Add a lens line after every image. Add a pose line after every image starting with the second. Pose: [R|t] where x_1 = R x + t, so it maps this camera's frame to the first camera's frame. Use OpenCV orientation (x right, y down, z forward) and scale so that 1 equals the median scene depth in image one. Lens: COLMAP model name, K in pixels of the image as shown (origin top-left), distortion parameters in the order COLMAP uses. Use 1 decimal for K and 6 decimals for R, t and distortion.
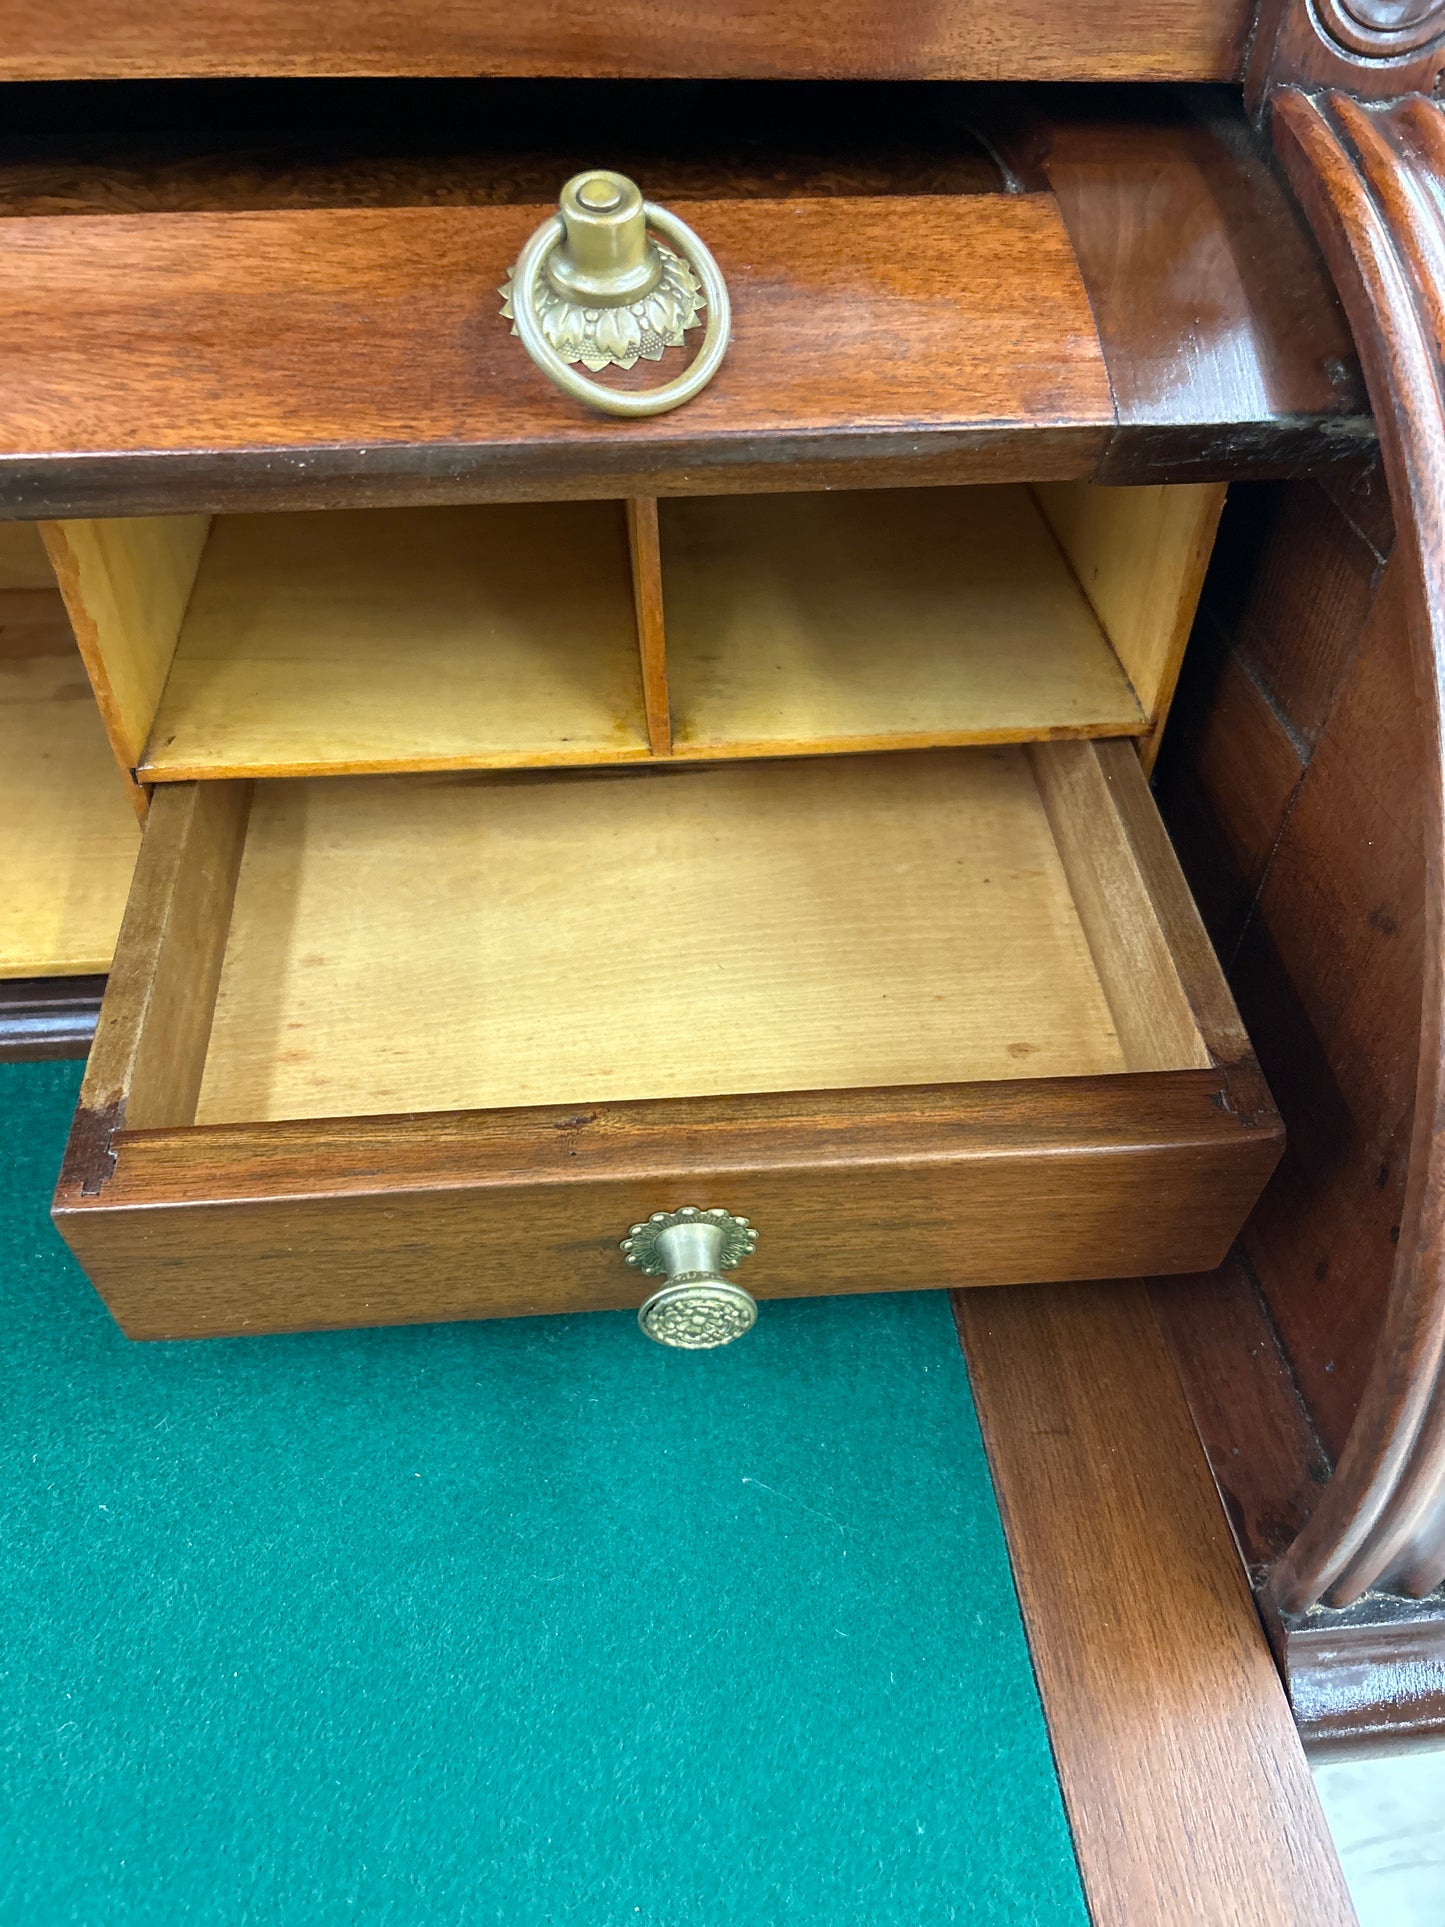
lens RADIAL K [[1460.0, 0, 712.0], [0, 1460.0, 939.0], [0, 0, 1]] dist [0.048023, -0.053413]
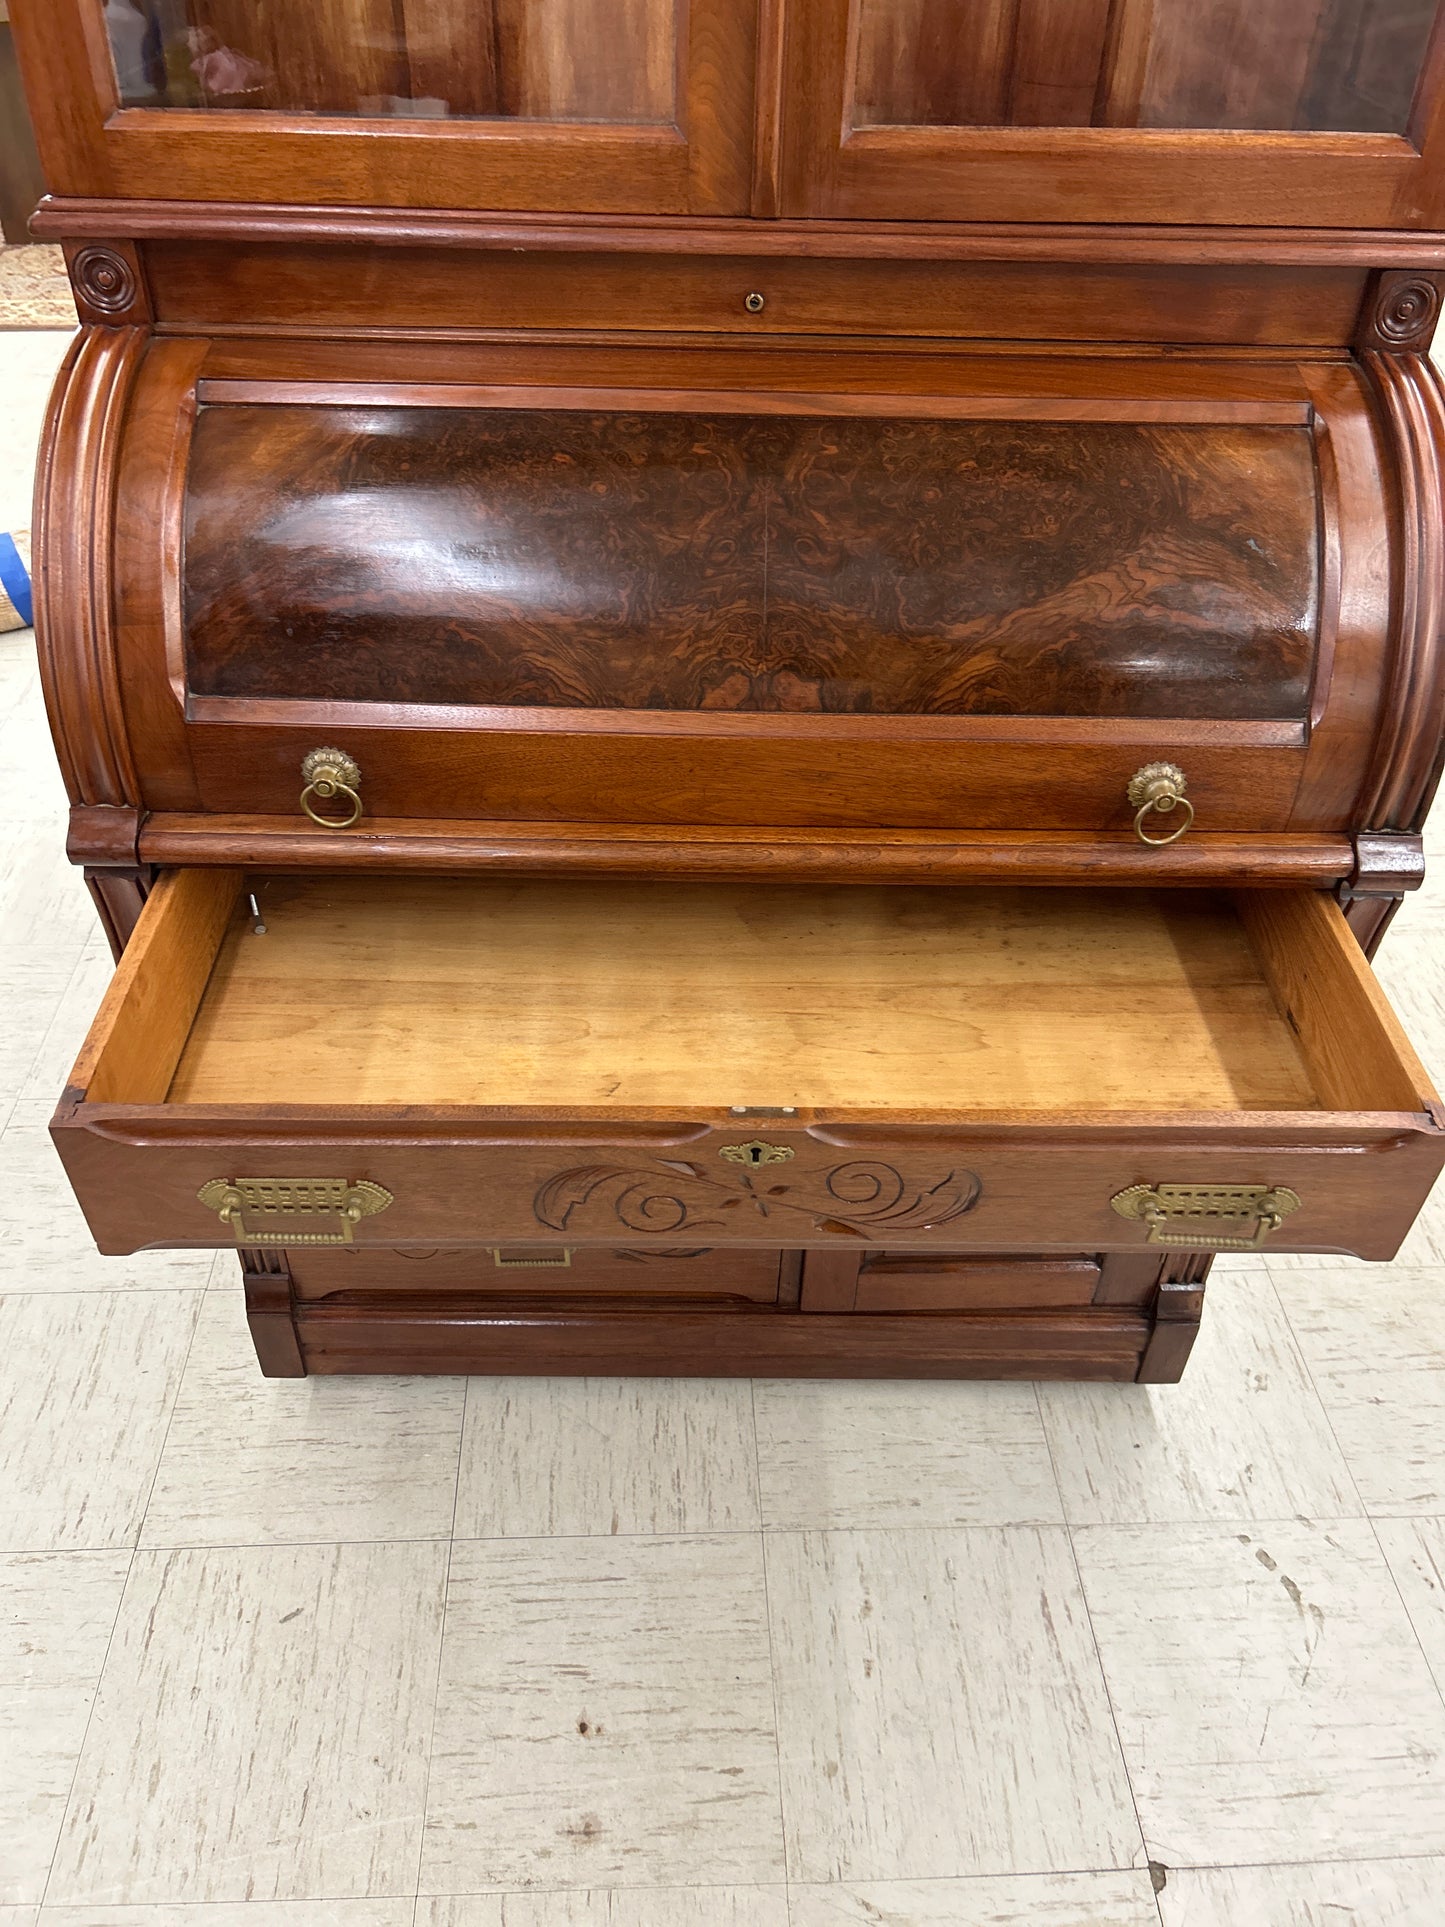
lens RADIAL K [[1460.0, 0, 707.0], [0, 1460.0, 955.0], [0, 0, 1]] dist [0.048023, -0.053413]
pose [[0.996175, 0.057061, -0.066183, -0.825394], [-0.063216, 0.993470, -0.094975, 1.231651], [0.060331, 0.098796, 0.993277, -2.340099]]
